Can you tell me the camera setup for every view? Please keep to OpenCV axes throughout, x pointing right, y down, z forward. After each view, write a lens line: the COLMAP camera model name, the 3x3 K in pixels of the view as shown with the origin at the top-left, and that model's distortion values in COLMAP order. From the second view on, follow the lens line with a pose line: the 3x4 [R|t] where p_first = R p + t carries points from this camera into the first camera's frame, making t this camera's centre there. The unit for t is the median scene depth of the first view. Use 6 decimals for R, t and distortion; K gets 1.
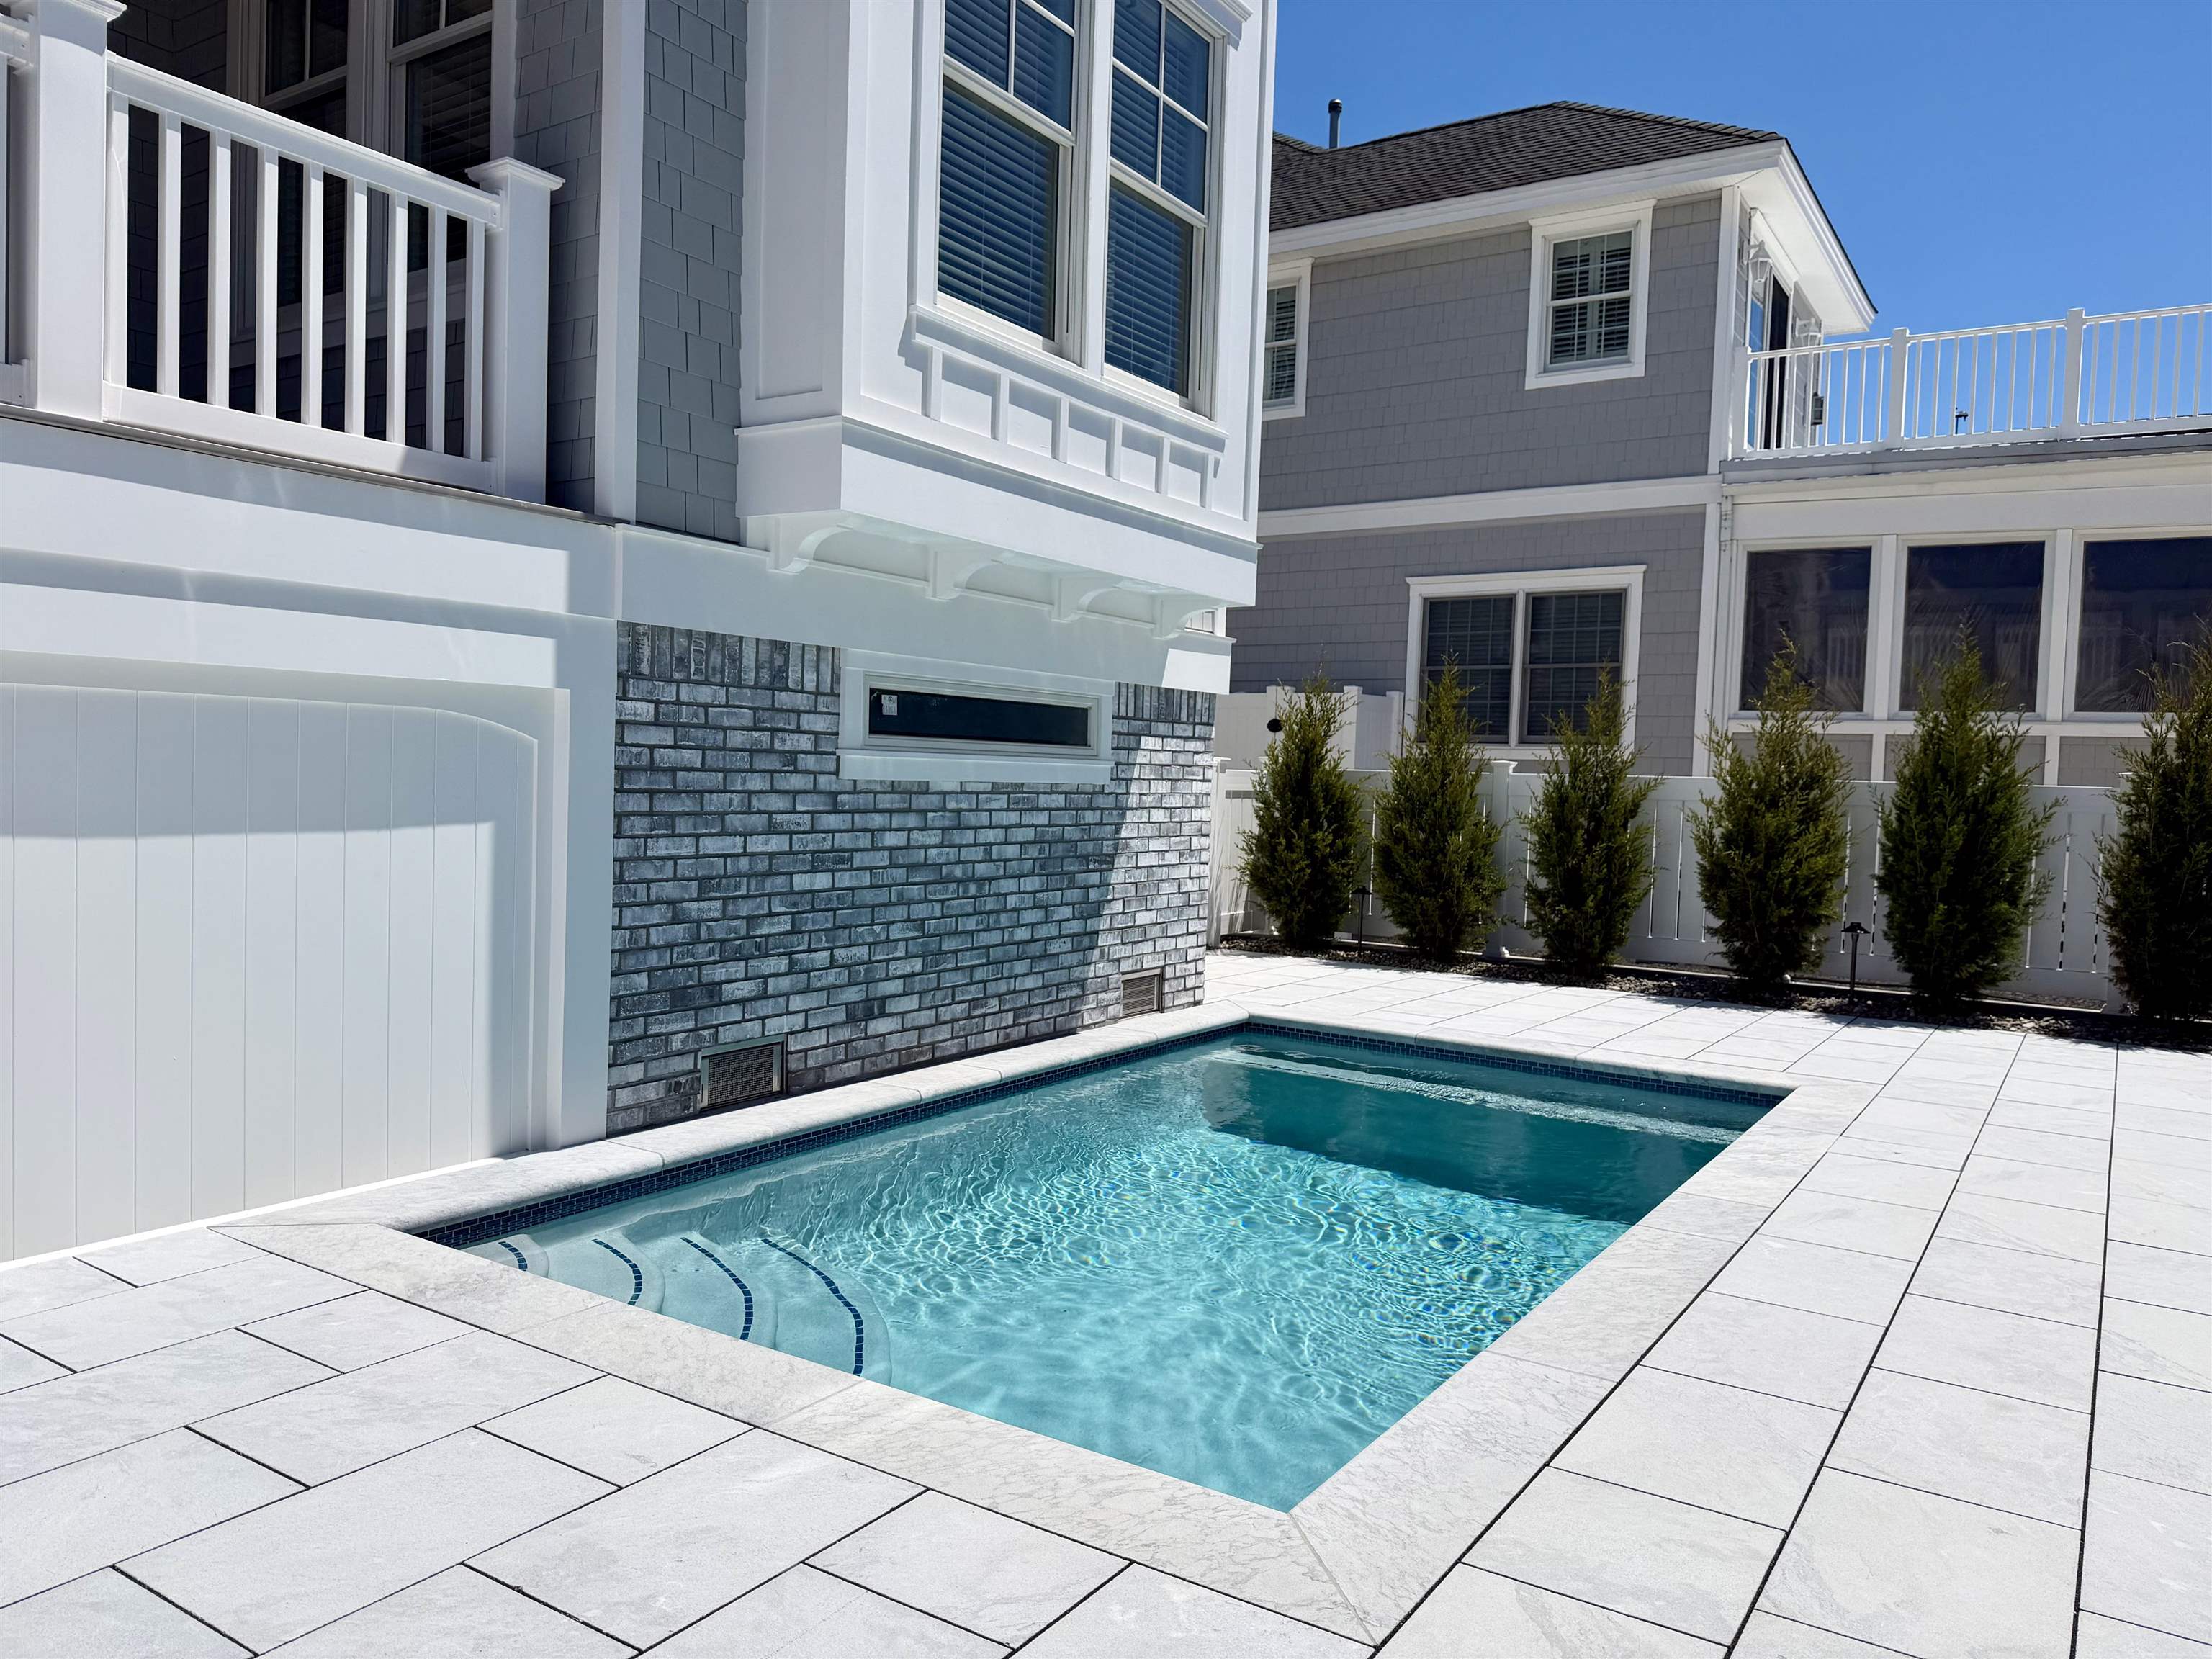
lens RADIAL K [[1543.5, 0, 1100.8], [0, 1543.5, 823.6], [0, 0, 1]] dist [0.062959, -0.004388]
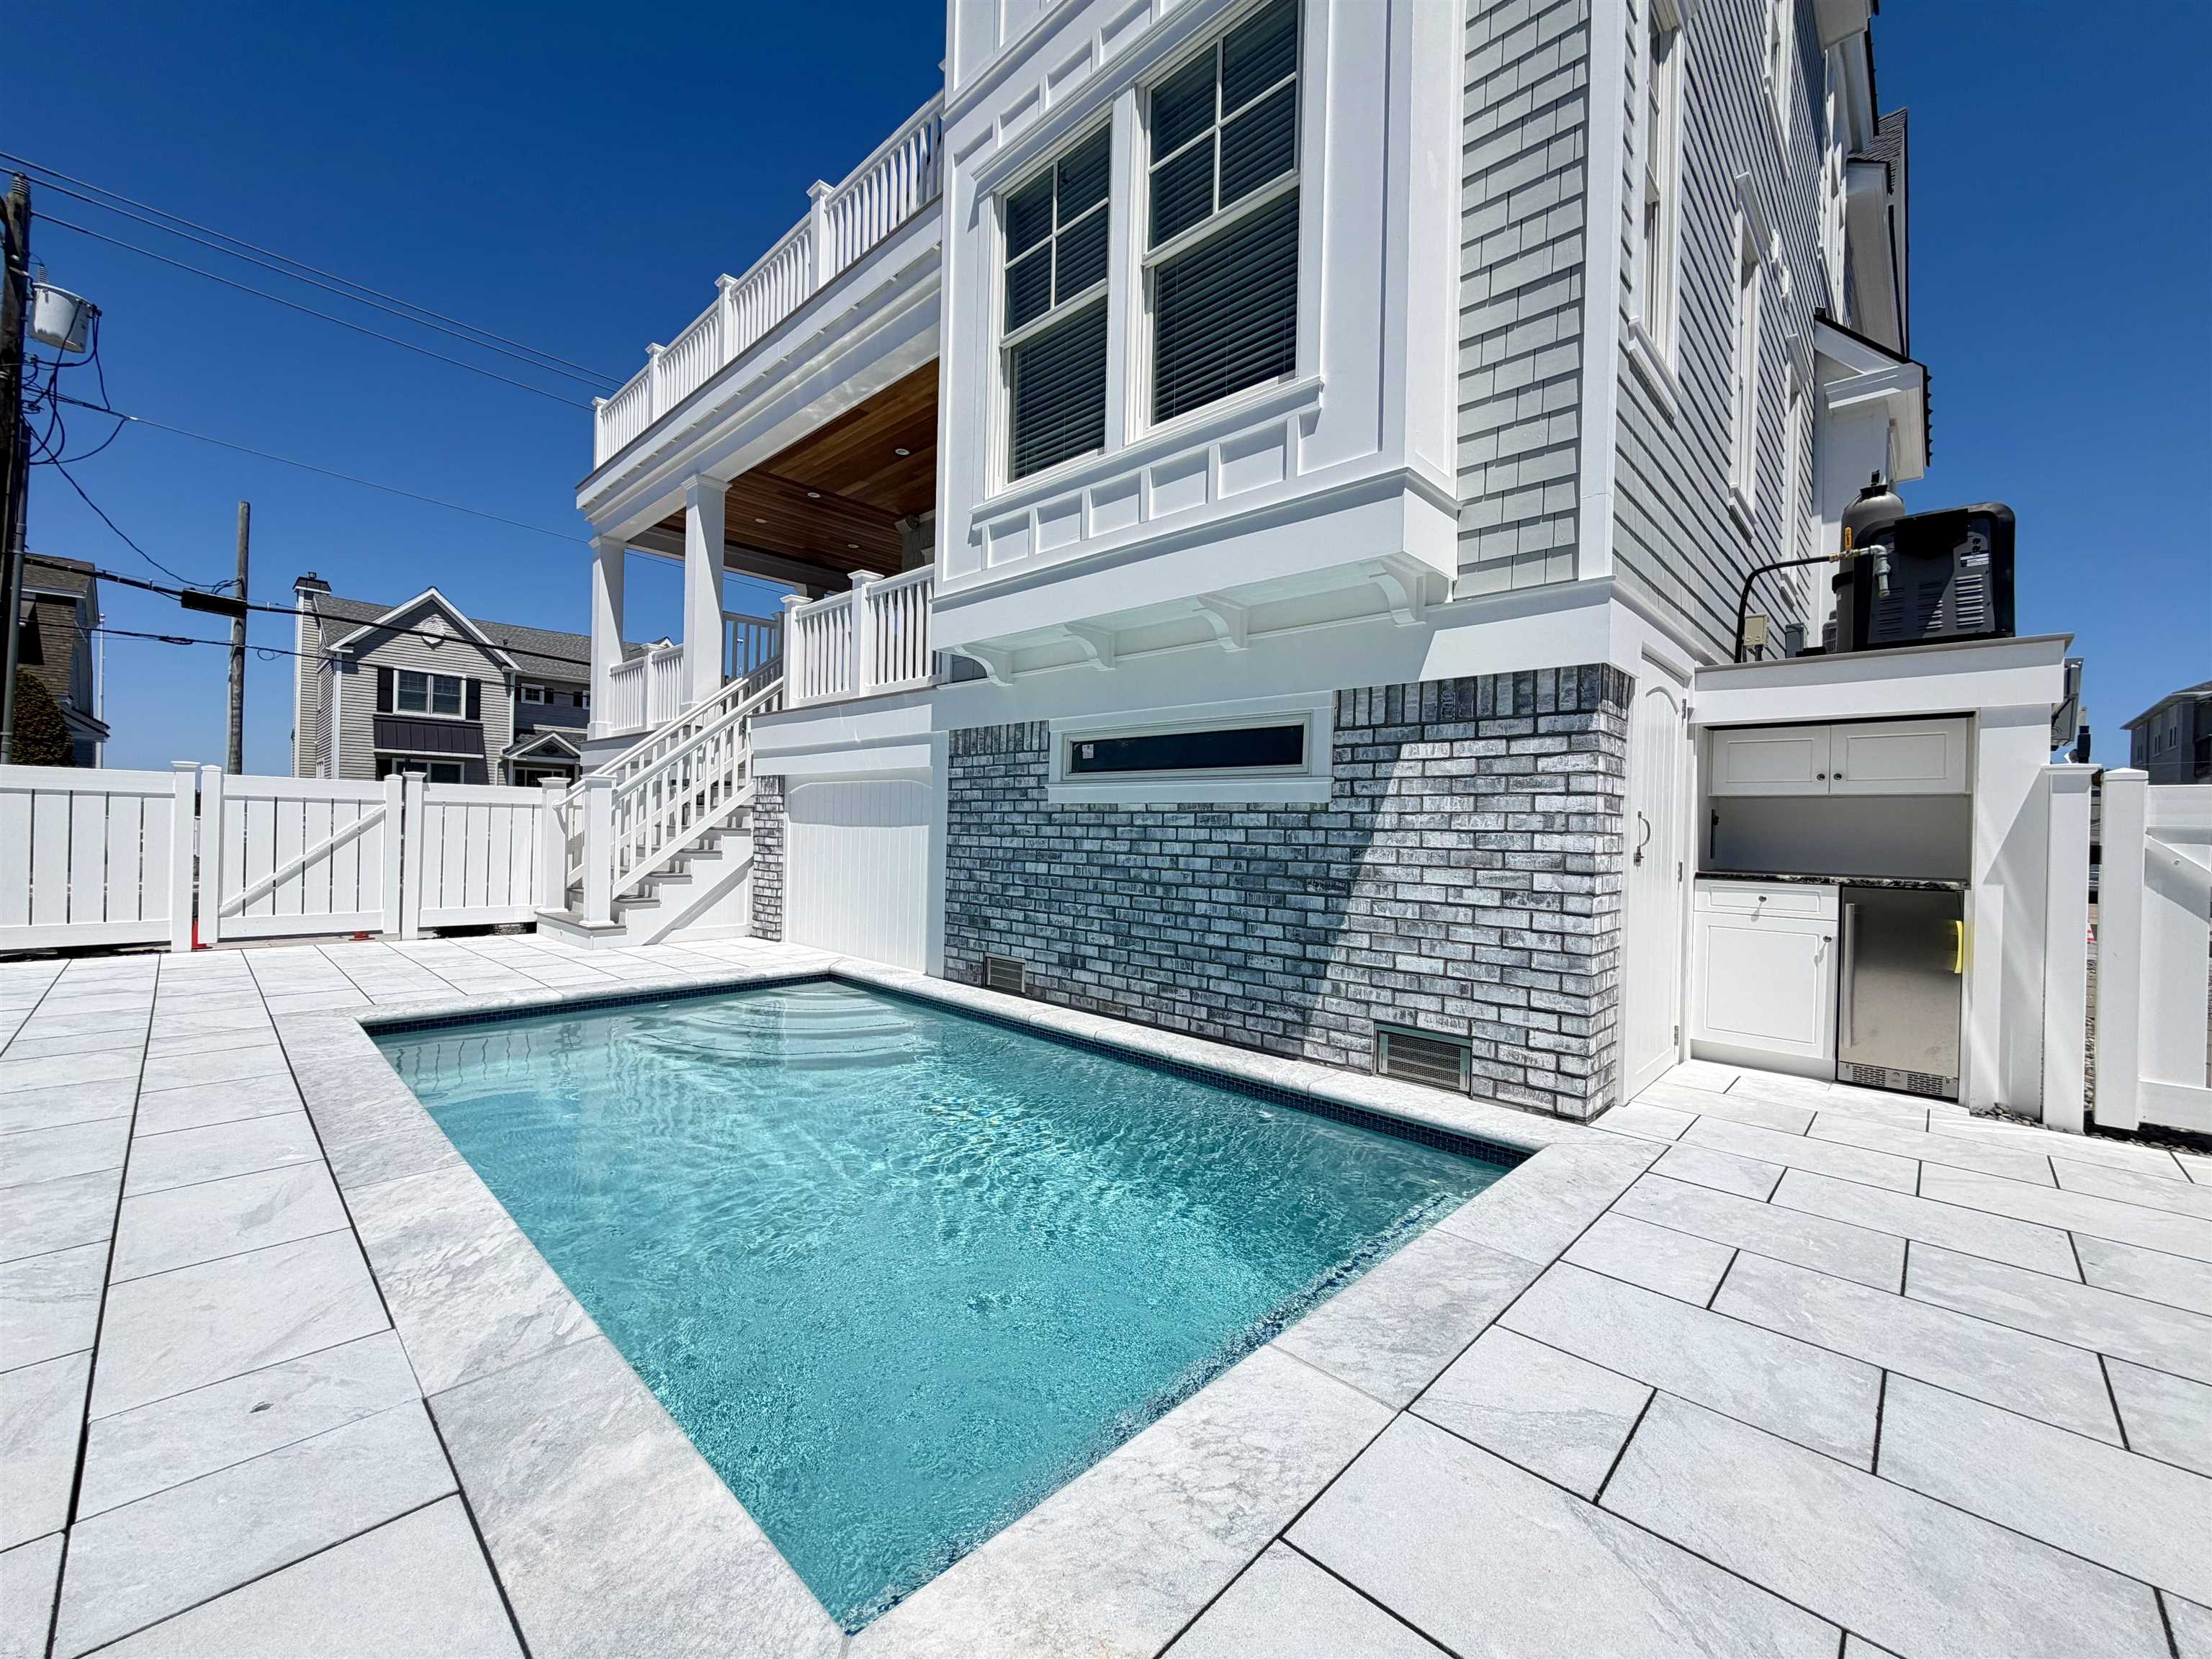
lens RADIAL K [[882.4, 0, 1097.7], [0, 882.4, 825.0], [0, 0, 1]] dist [0.007405, 0.000680]
pose [[-0.185245, -0.043370, -0.981735, 0.619759], [-0.065535, 0.997347, -0.031693, 0.015765], [0.980505, 0.058467, -0.187596, 1.086479]]
